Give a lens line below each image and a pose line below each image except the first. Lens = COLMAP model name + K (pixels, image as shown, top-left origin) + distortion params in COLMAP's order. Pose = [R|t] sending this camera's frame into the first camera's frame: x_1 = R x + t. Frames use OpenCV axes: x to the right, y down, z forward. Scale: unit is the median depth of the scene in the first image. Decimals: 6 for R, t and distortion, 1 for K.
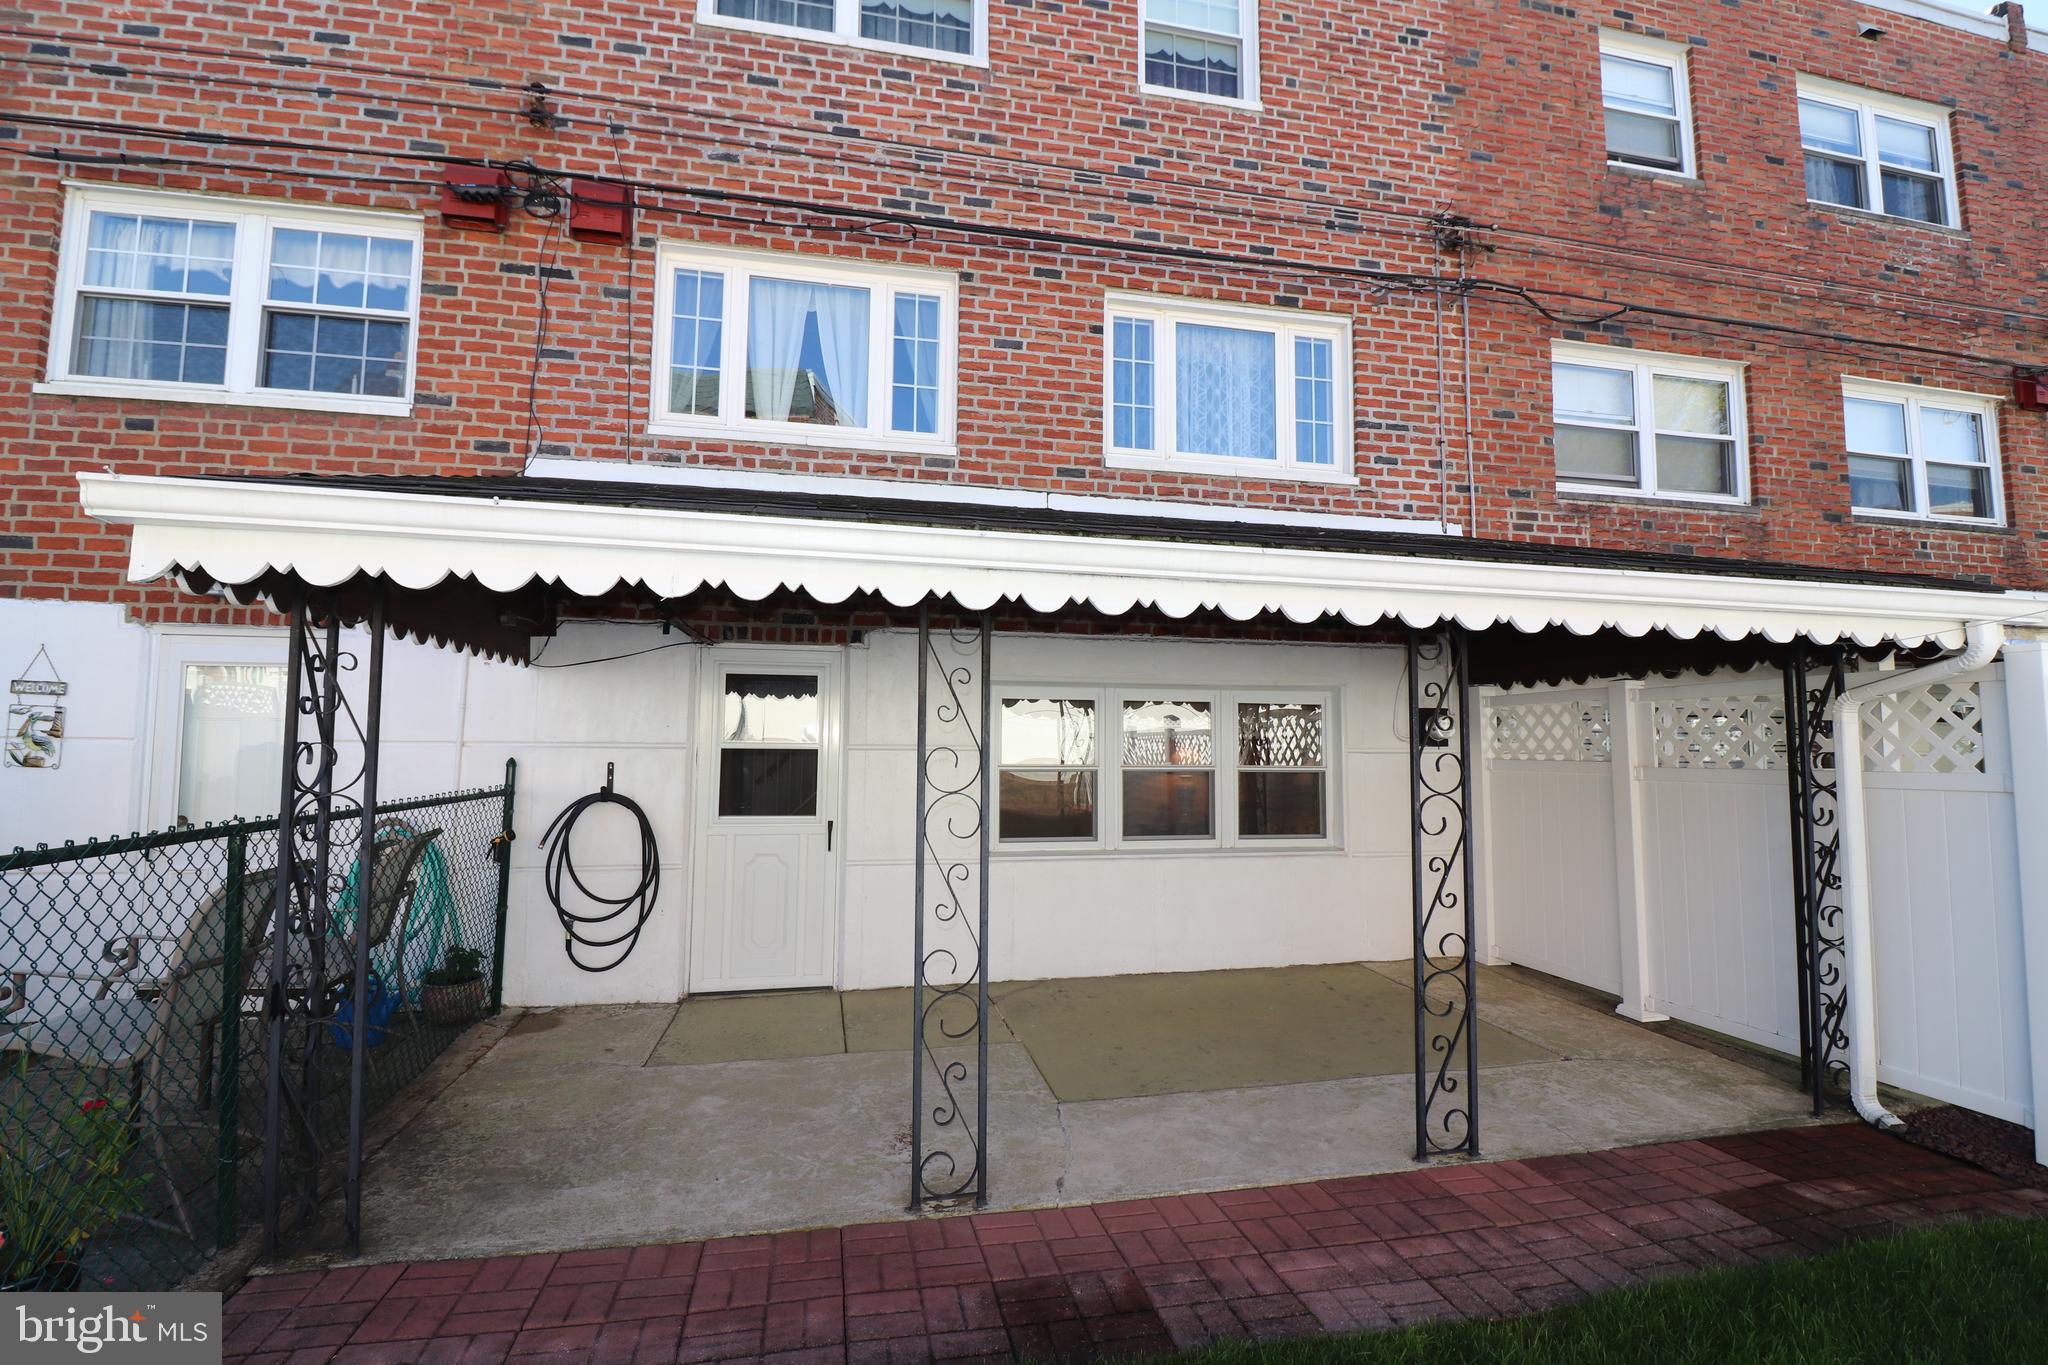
lens RADIAL K [[940.4, 0, 1024.2], [0, 940.4, 669.0], [0, 0, 1]] dist [-0.002799, -0.011455]
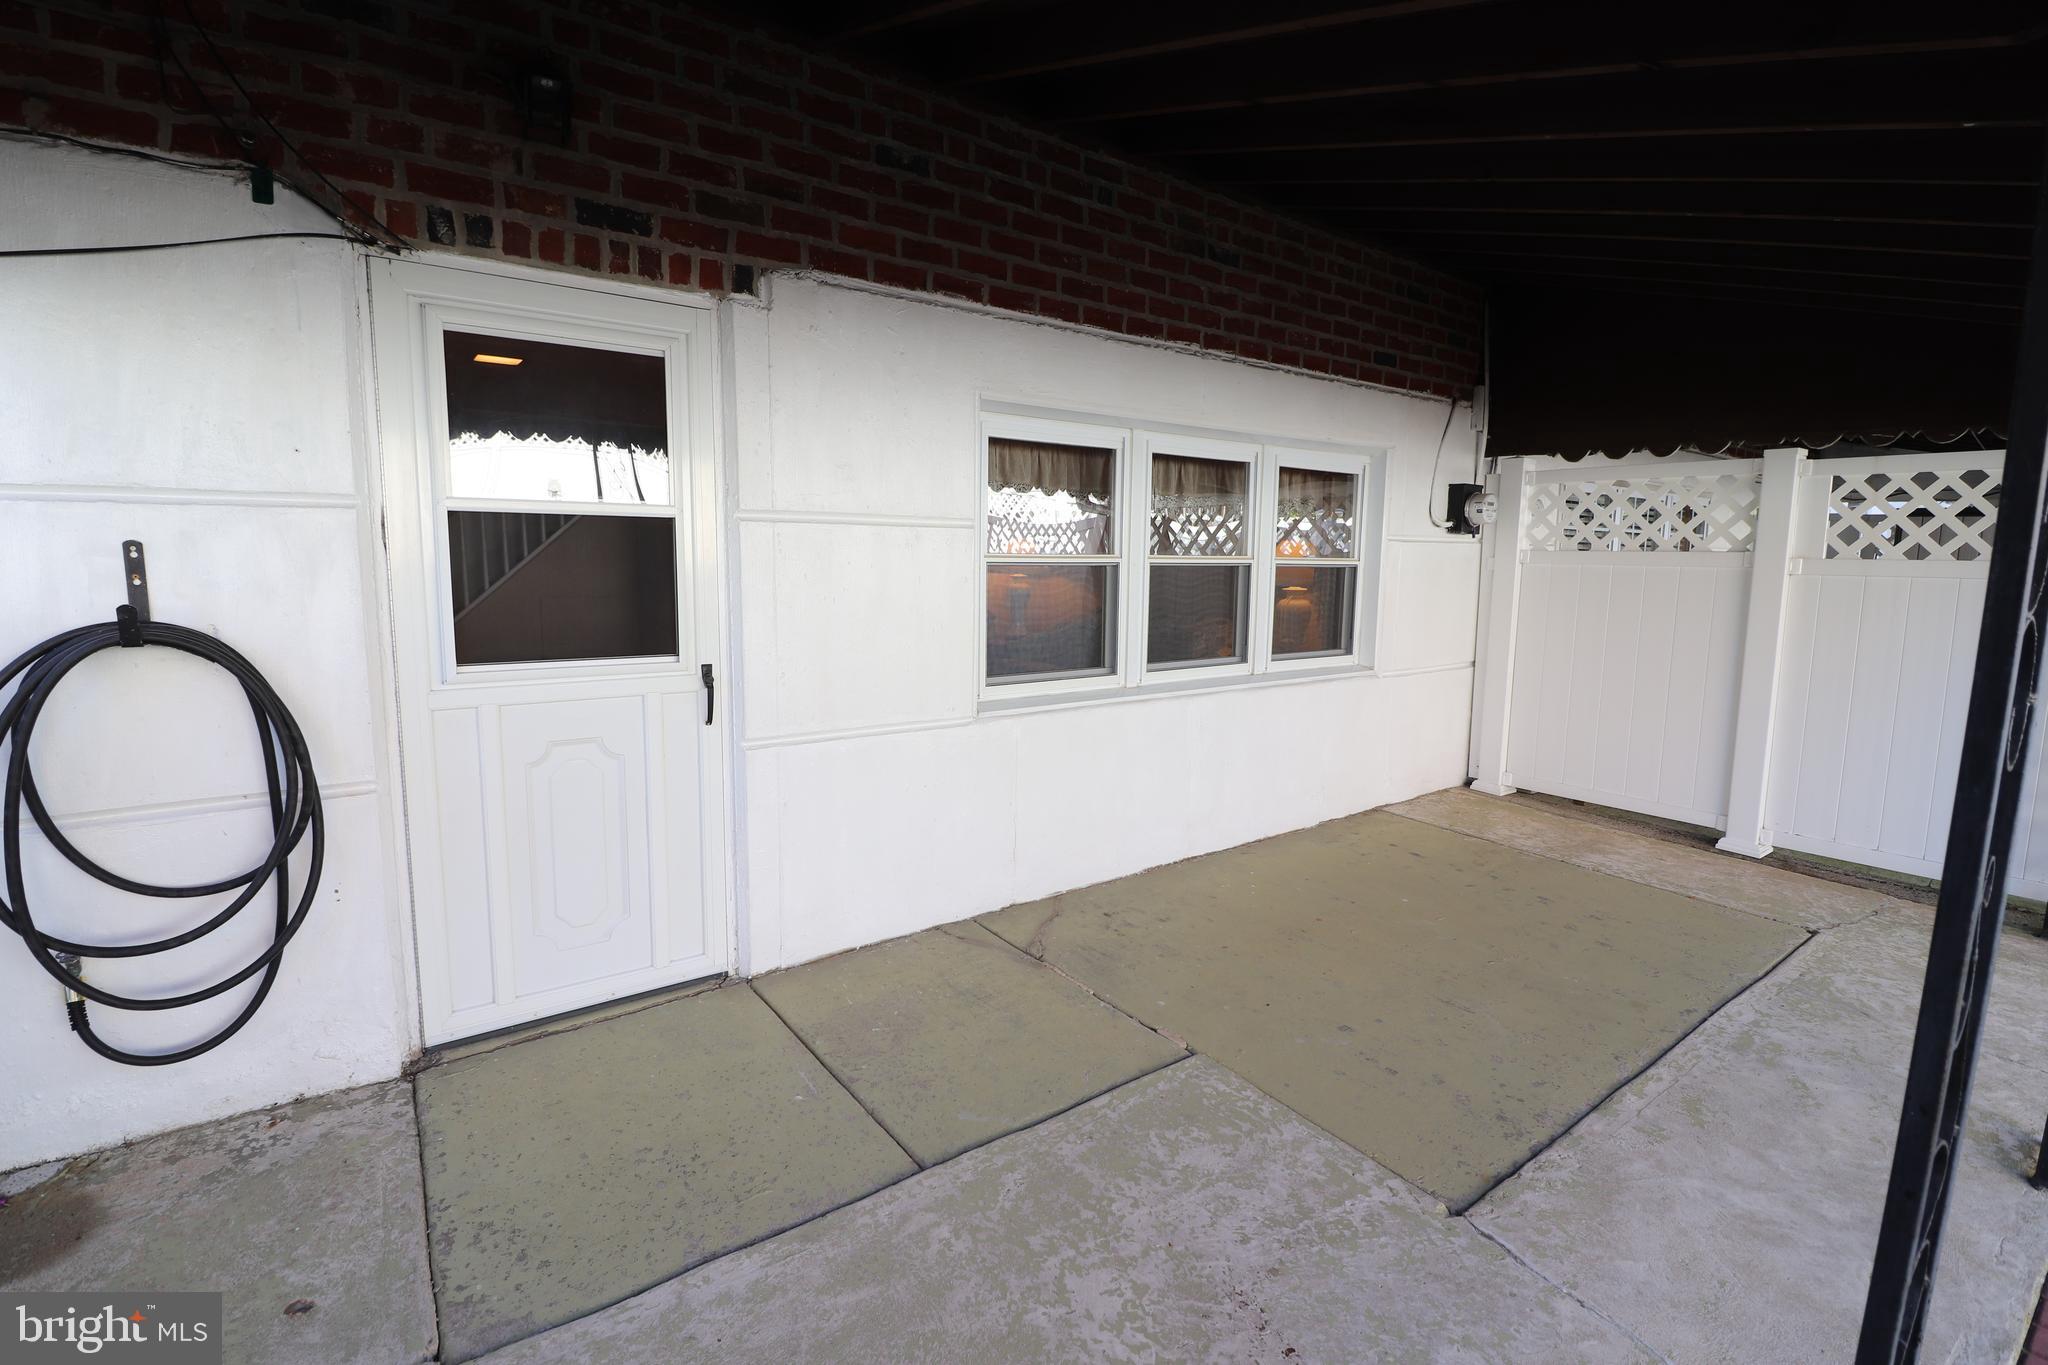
lens RADIAL K [[940.4, 0, 1028.0], [0, 940.4, 679.2], [0, 0, 1]] dist [-0.002799, -0.011455]
pose [[0.911479, -0.050970, 0.408176, -0.245334], [-0.039484, 0.976870, 0.210155, 0.055857], [-0.409446, -0.207669, 0.888385, 0.471109]]
